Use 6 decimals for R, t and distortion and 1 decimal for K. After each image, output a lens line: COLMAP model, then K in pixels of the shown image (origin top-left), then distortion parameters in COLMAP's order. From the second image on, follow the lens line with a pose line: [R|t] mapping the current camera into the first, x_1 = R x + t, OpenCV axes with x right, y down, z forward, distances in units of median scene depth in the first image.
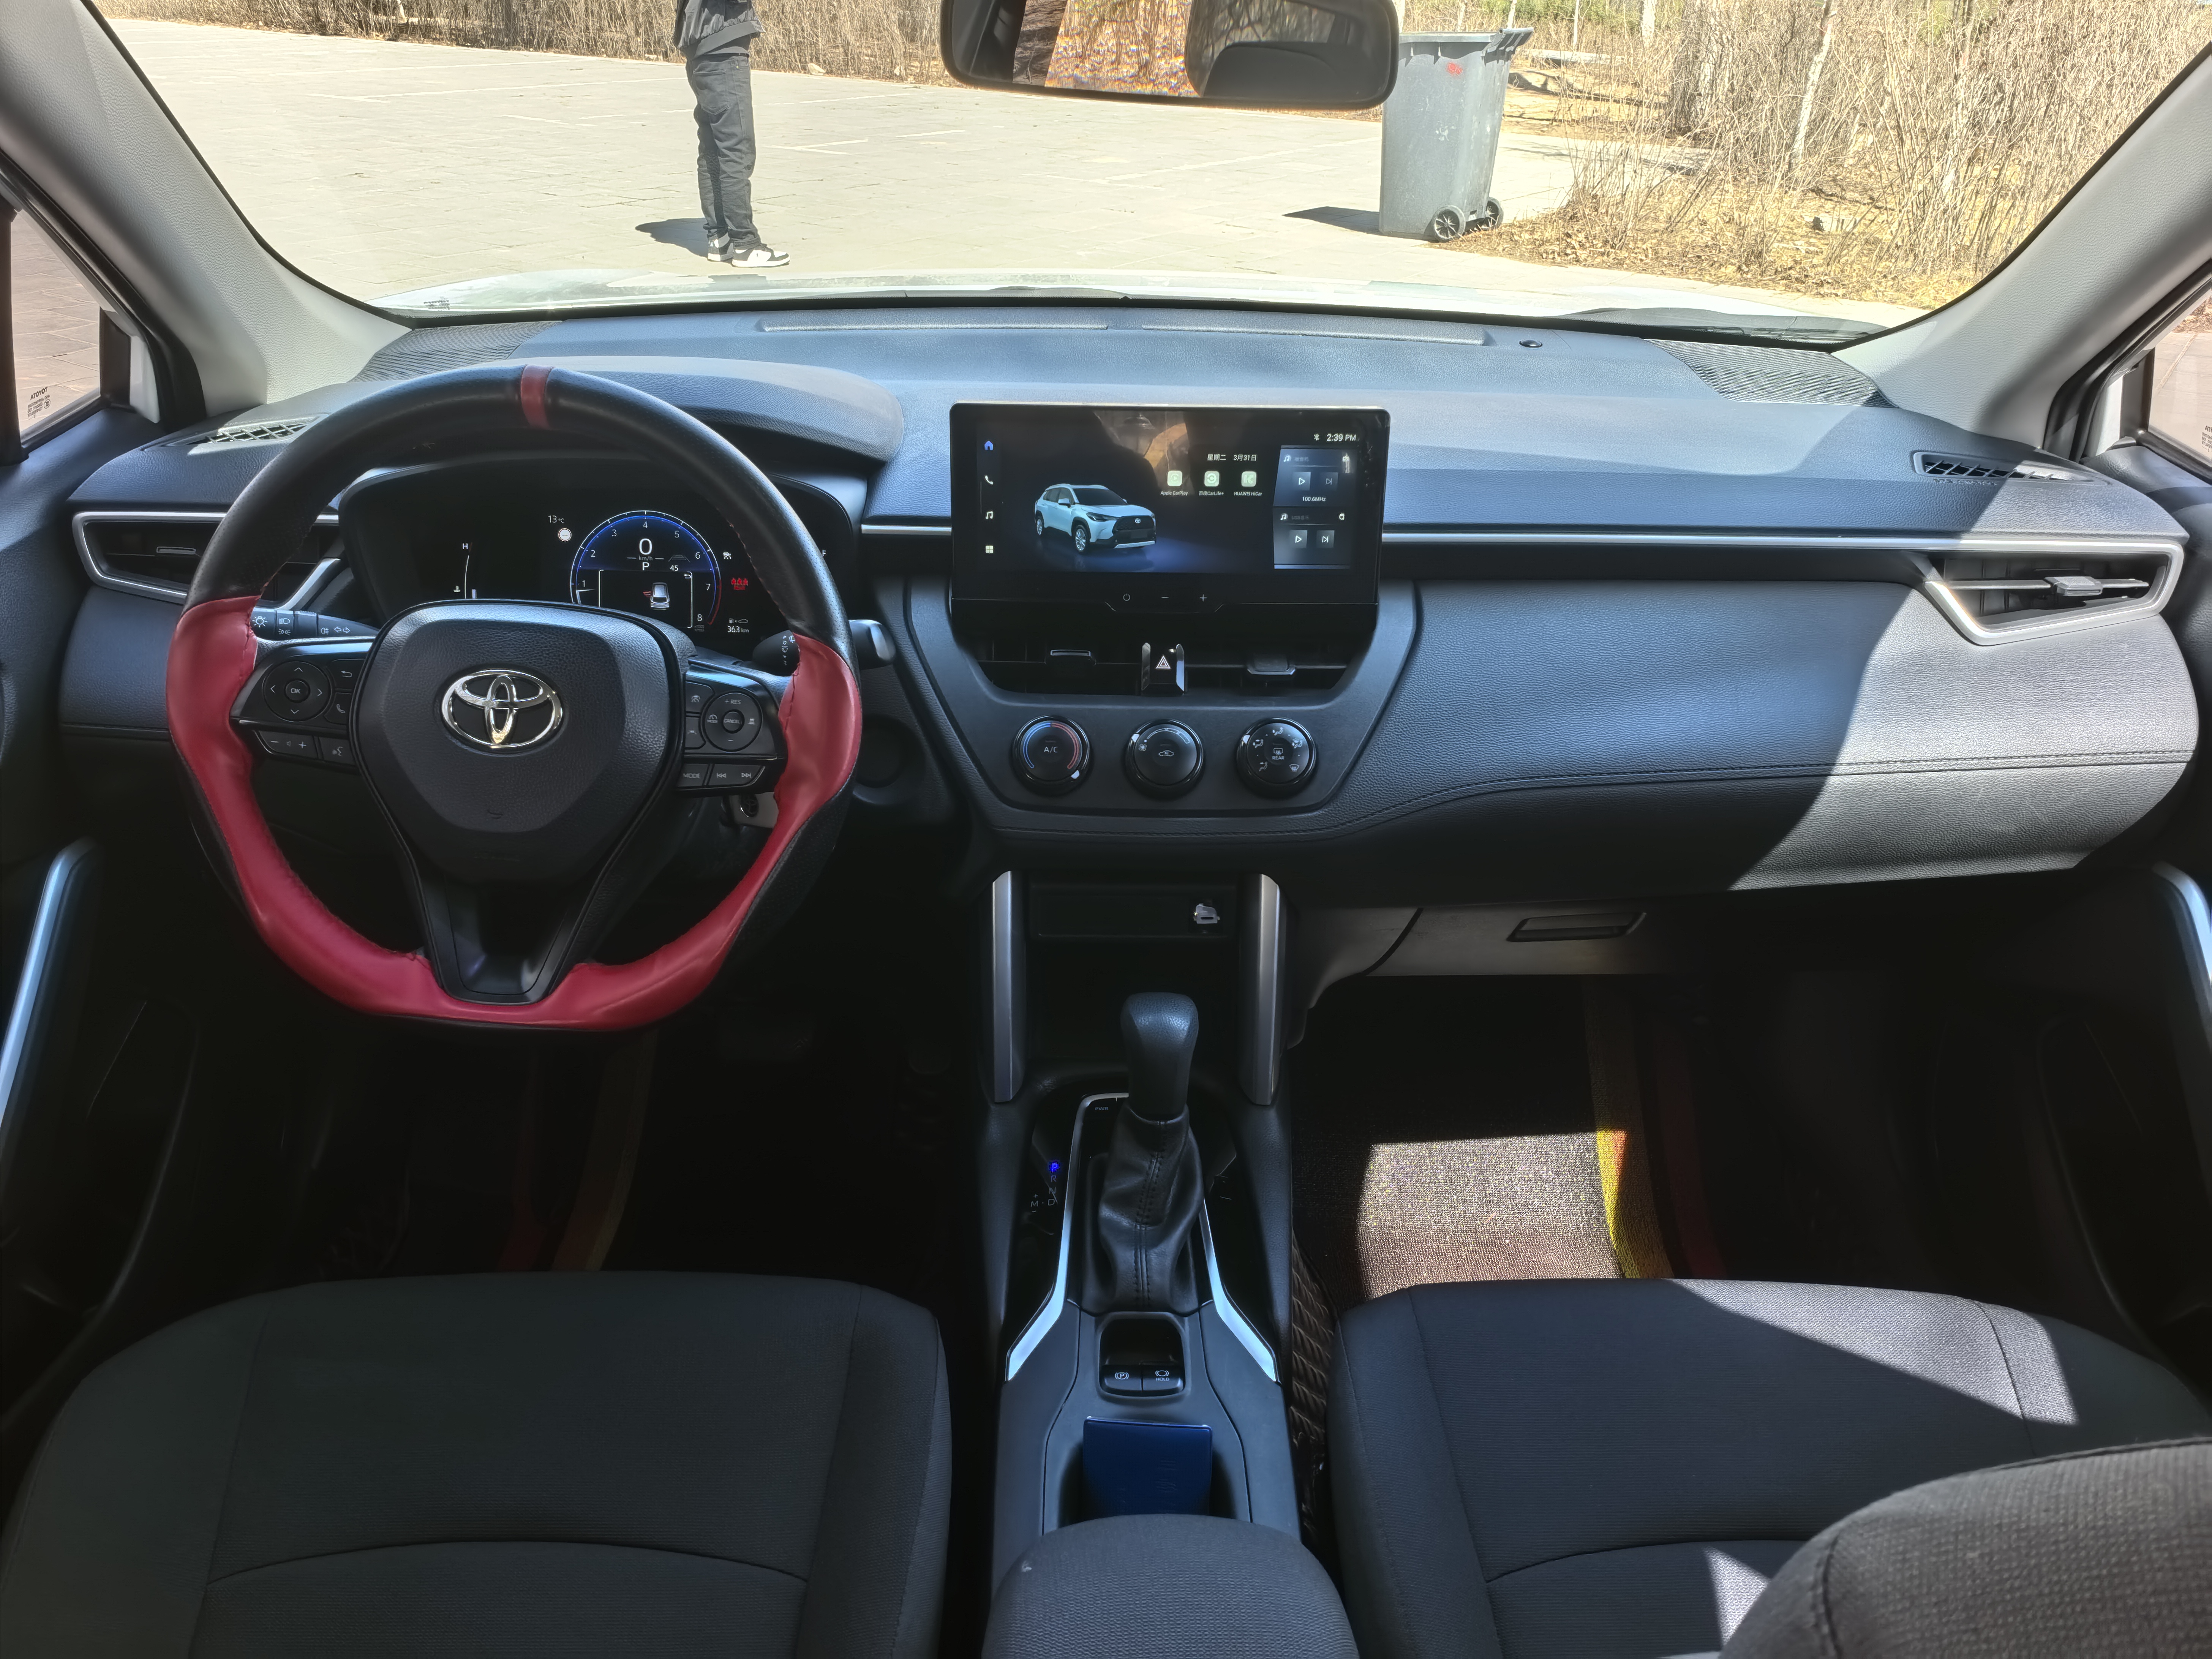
lens RADIAL K [[1814.1, 0, 1106.0], [0, 1814.1, 829.5], [0, 0, 1]] dist [0.094563, -0.151837]
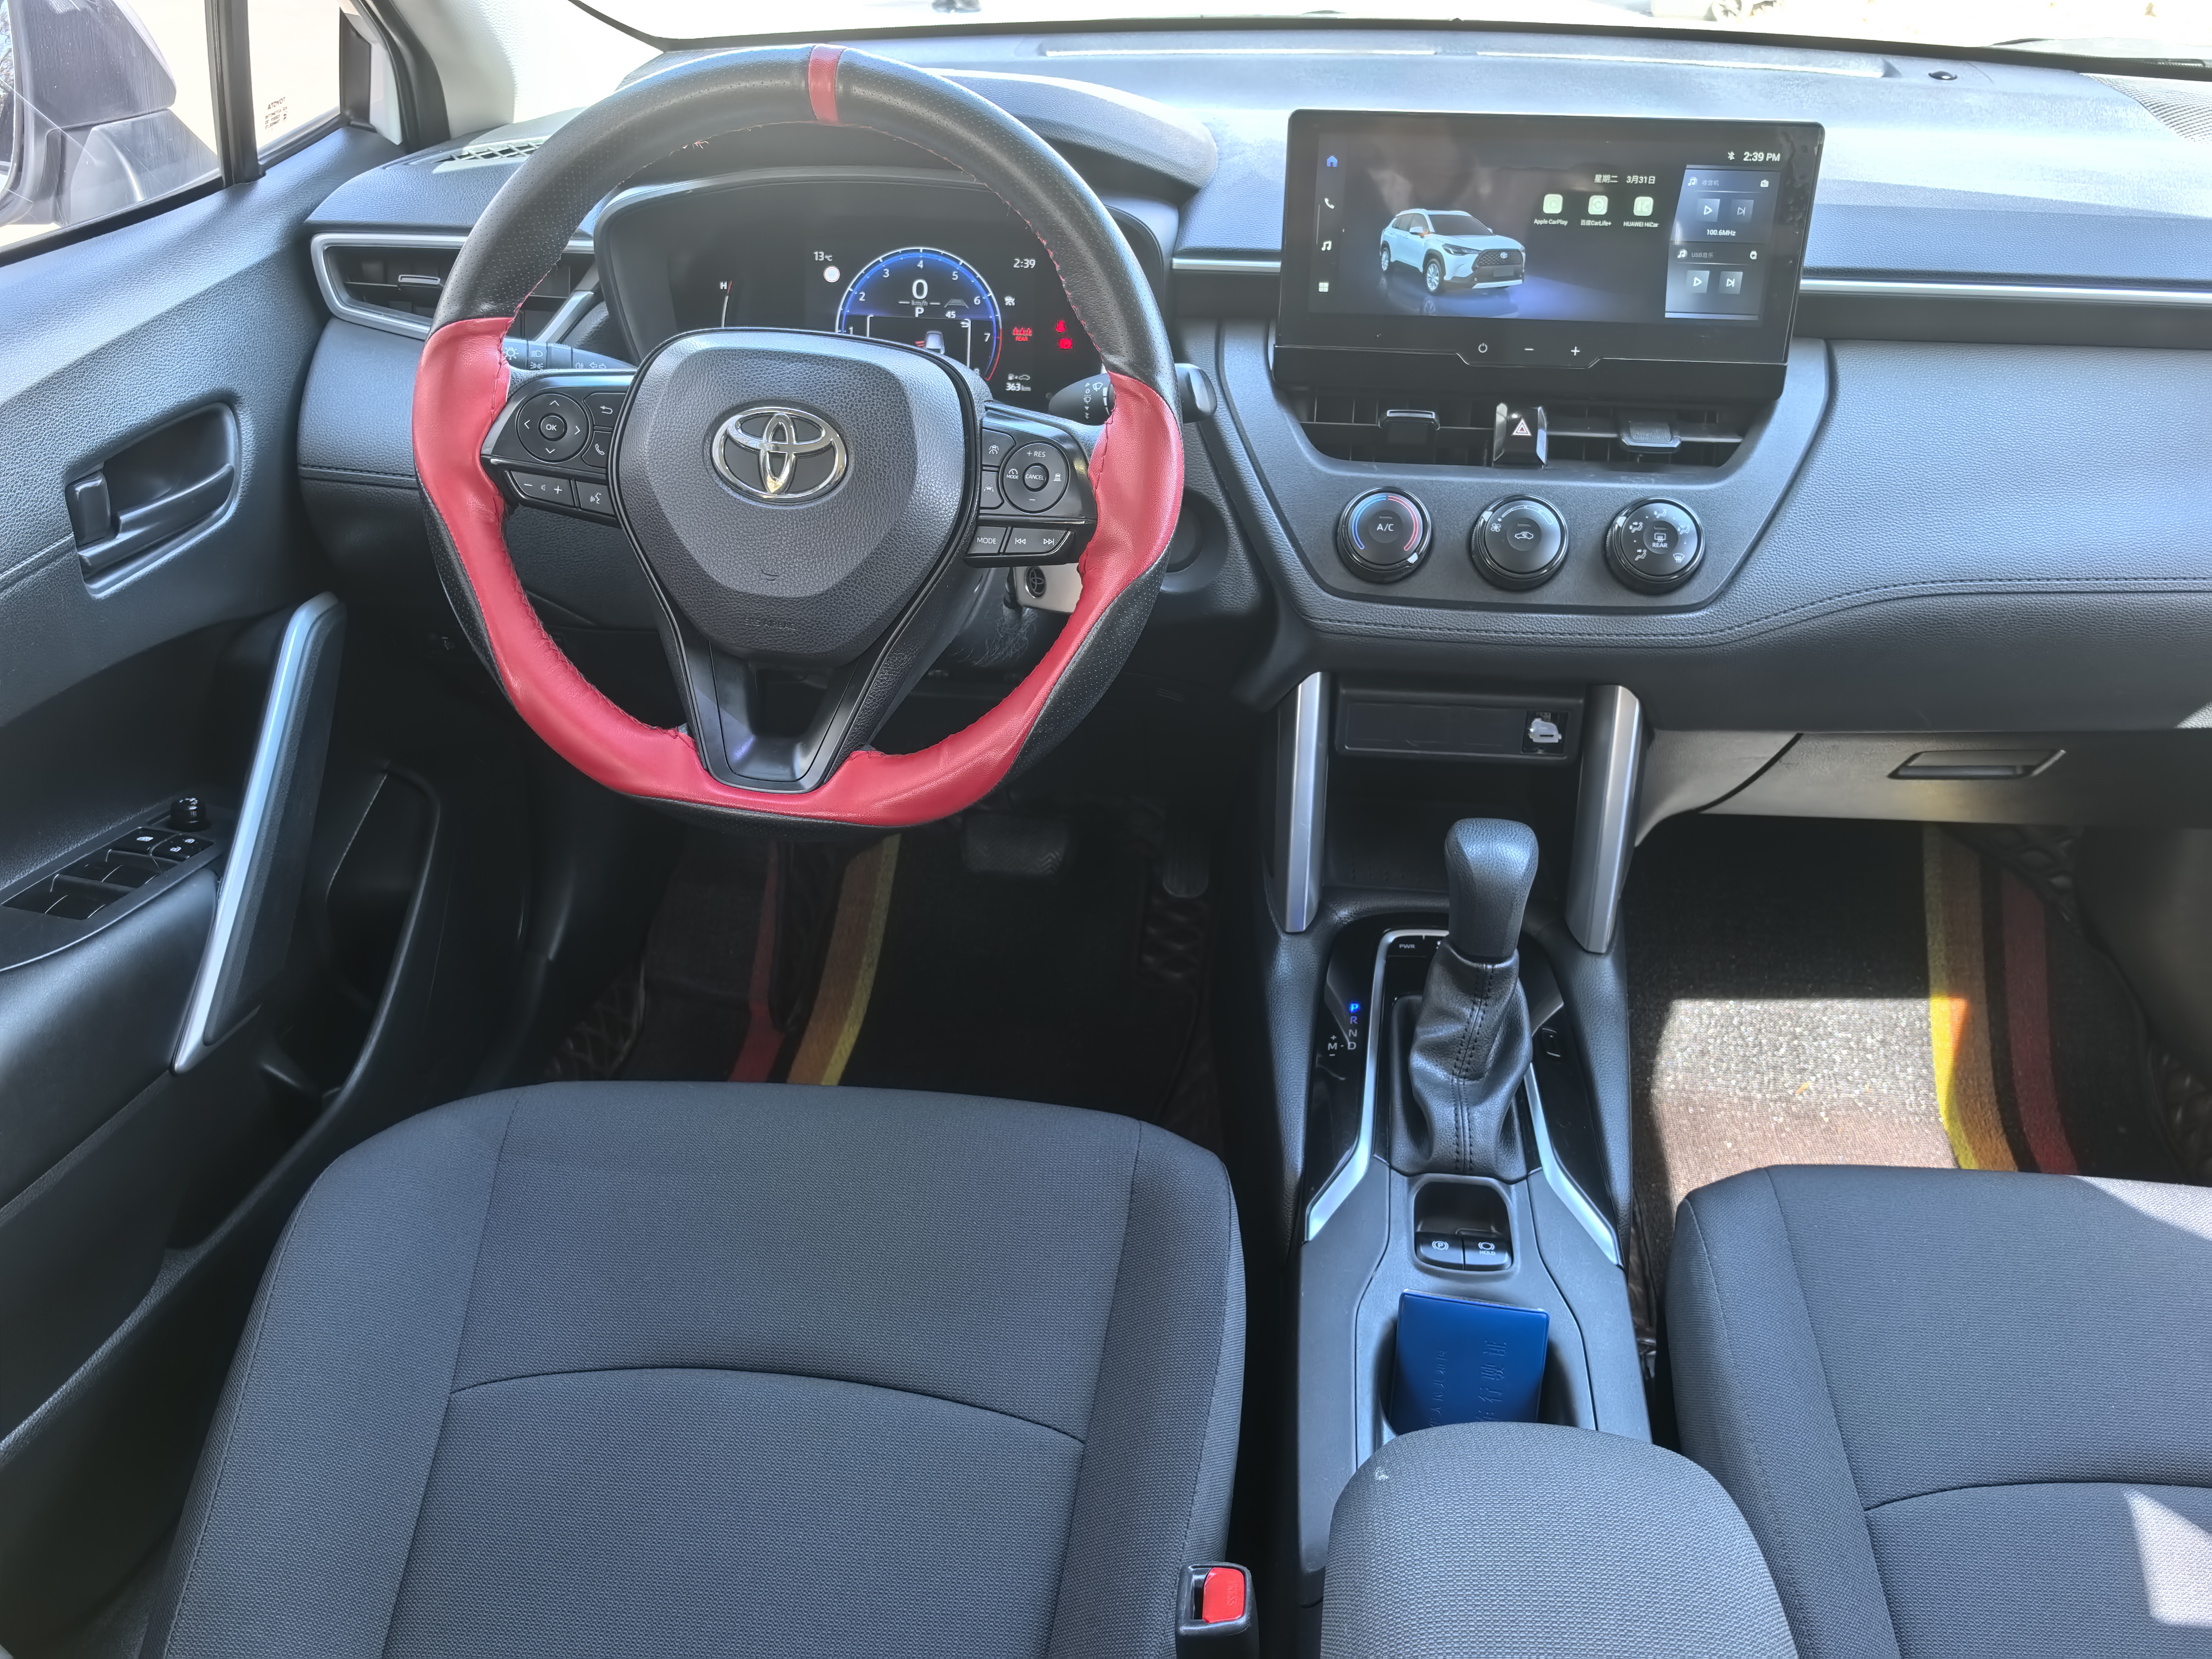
lens RADIAL K [[1863.0, 0, 1117.0], [0, 1863.0, 824.9], [0, 0, 1]] dist [0.077645, -0.163510]
pose [[0.993545, 0.046941, -0.103275, -0.058057], [-0.037311, 0.994941, 0.093272, 0.017283], [0.107131, -0.088817, 0.990270, 0.099819]]
